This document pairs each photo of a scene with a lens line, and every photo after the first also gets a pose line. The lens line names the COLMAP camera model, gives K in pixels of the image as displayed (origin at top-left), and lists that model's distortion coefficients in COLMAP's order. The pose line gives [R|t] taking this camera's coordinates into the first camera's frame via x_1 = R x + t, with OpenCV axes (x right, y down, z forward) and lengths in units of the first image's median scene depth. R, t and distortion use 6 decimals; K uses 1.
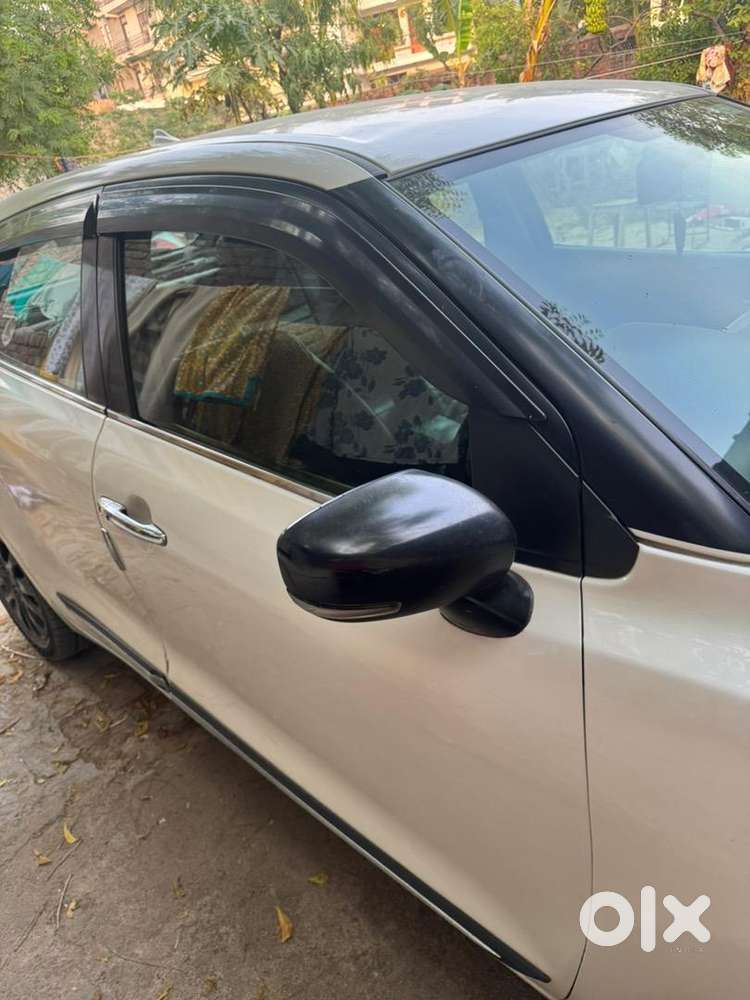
lens RADIAL K [[708.2, 0, 380.8], [0, 708.2, 504.1], [0, 0, 1]] dist [0.003625, -0.008385]
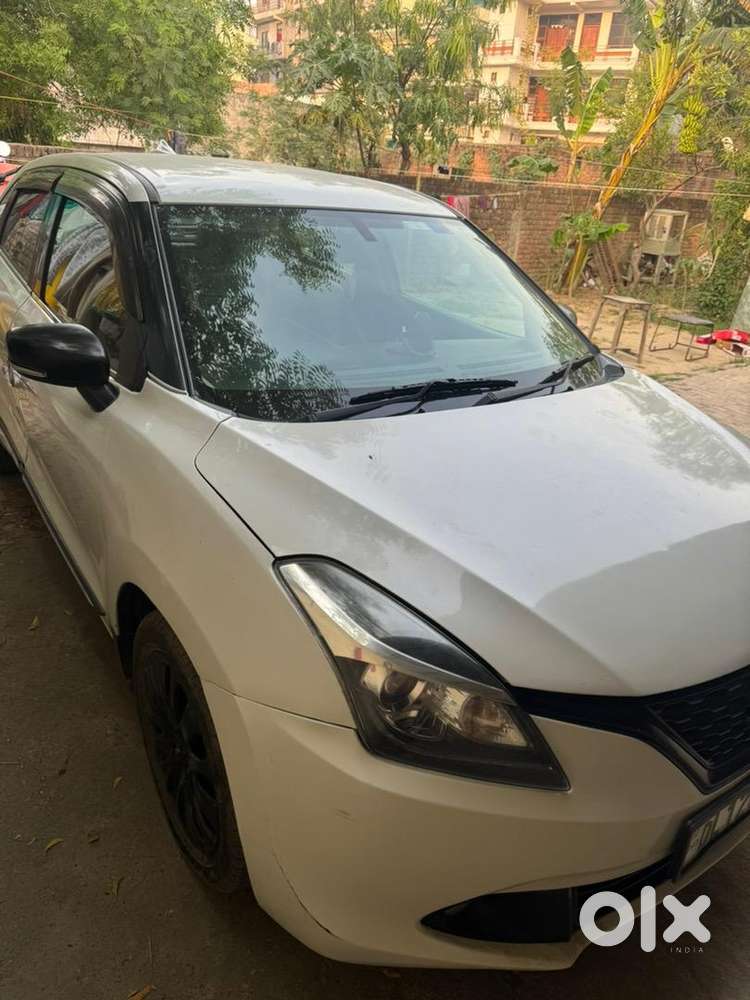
lens RADIAL K [[708.2, 0, 380.8], [0, 708.2, 504.1], [0, 0, 1]] dist [0.003625, -0.008385]
pose [[0.950381, 0.304084, -0.065634, 0.126572], [-0.306282, 0.951578, -0.026286, 0.025831], [0.054463, 0.045084, 0.997497, -0.116856]]
